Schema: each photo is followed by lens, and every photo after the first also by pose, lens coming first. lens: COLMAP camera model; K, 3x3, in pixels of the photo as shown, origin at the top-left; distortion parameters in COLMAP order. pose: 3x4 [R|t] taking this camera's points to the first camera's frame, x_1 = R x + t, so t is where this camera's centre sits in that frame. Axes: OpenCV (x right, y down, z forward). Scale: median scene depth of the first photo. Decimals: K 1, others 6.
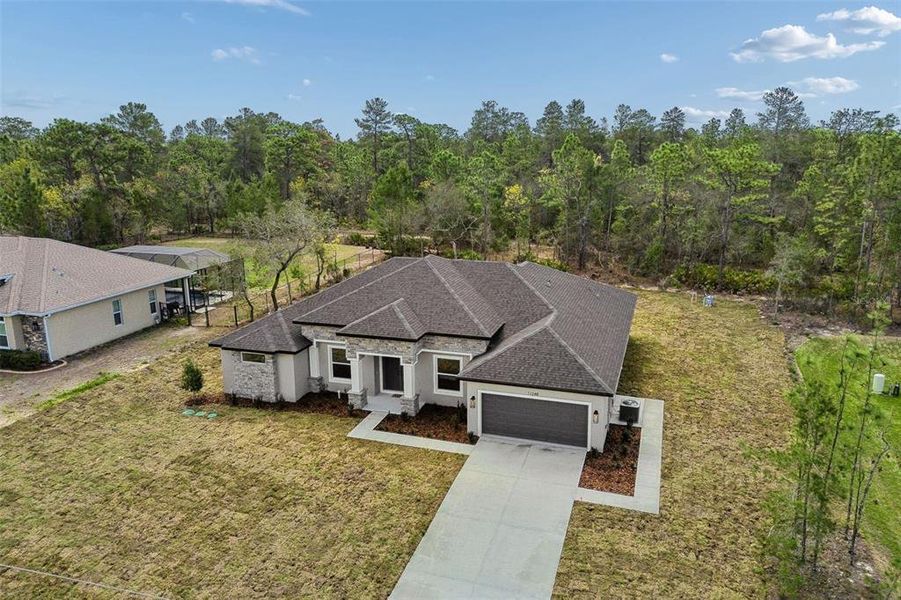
lens RADIAL K [[689.0, 0, 453.5], [0, 689.0, 275.2], [0, 0, 1]] dist [0.047959, 0.000763]
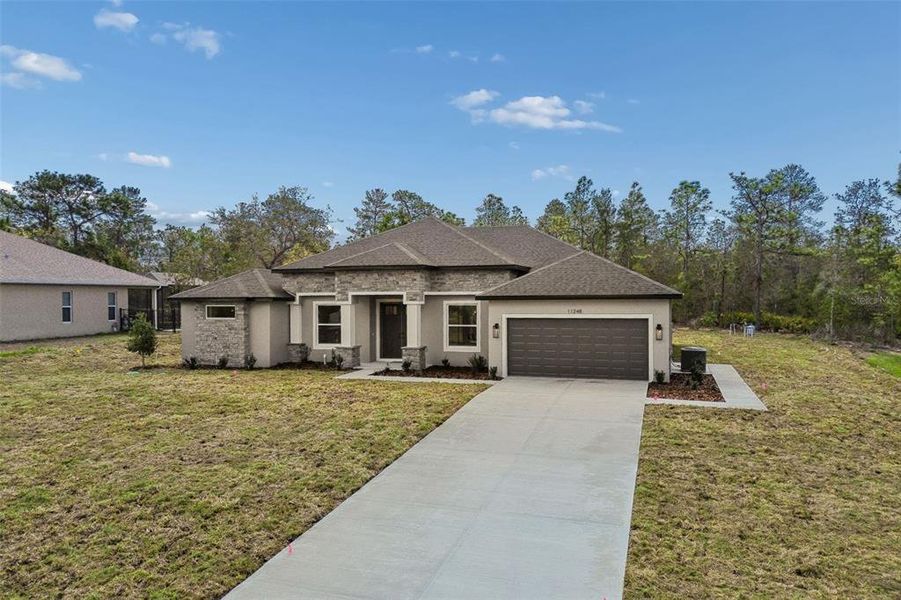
lens RADIAL K [[686.6, 0, 455.4], [0, 686.6, 299.0], [0, 0, 1]] dist [0.046188, -0.001387]
pose [[0.999921, 0.007307, 0.010246, -0.023305], [-0.005056, 0.978820, -0.204661, 0.272031], [-0.011524, 0.204593, 0.978779, 0.206758]]
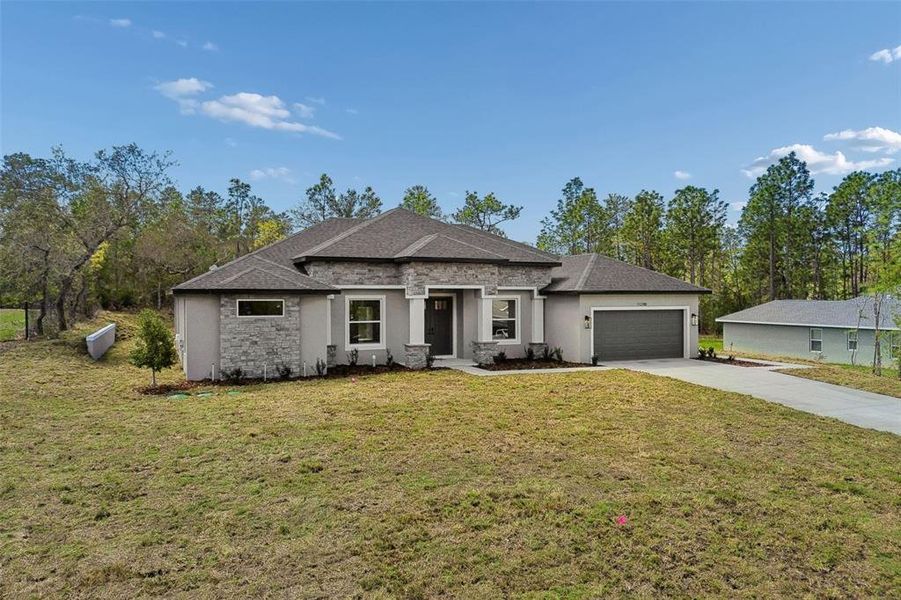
lens RADIAL K [[668.0, 0, 488.2], [0, 668.0, 299.6], [0, 0, 1]] dist [0.007971, 0.001223]
pose [[0.692905, 0.009414, 0.720967, -0.589196], [0.139552, 0.979257, -0.146906, 0.232055], [-0.707395, 0.202404, 0.677218, 0.452179]]
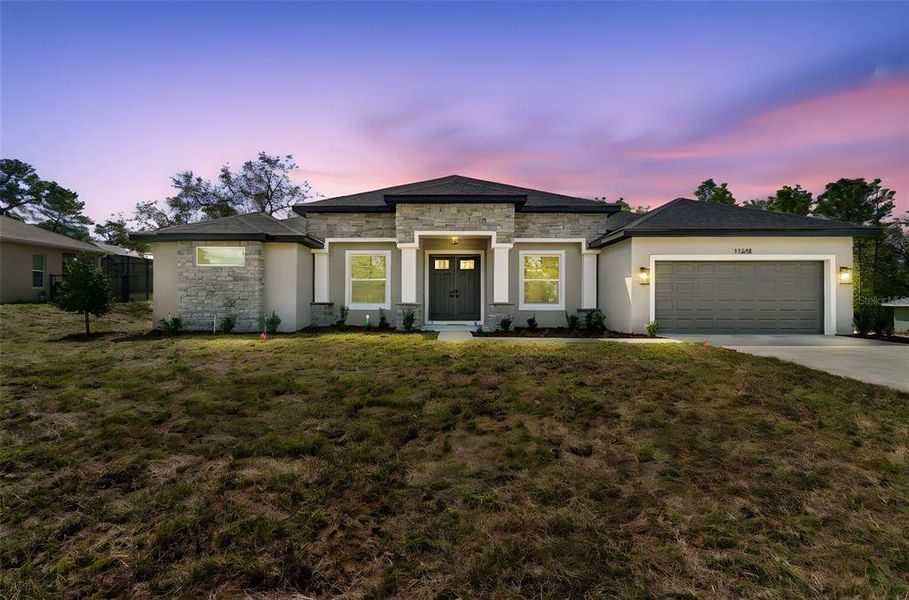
lens RADIAL K [[412.2, 0, 451.5], [0, 412.2, 298.8], [0, 0, 1]] dist [-0.017235, -0.000575]
pose [[0.948261, 0.019118, 0.316917, -0.216783], [0.051122, 0.975967, -0.211839, 0.239689], [-0.313350, 0.217080, 0.924493, 0.640215]]
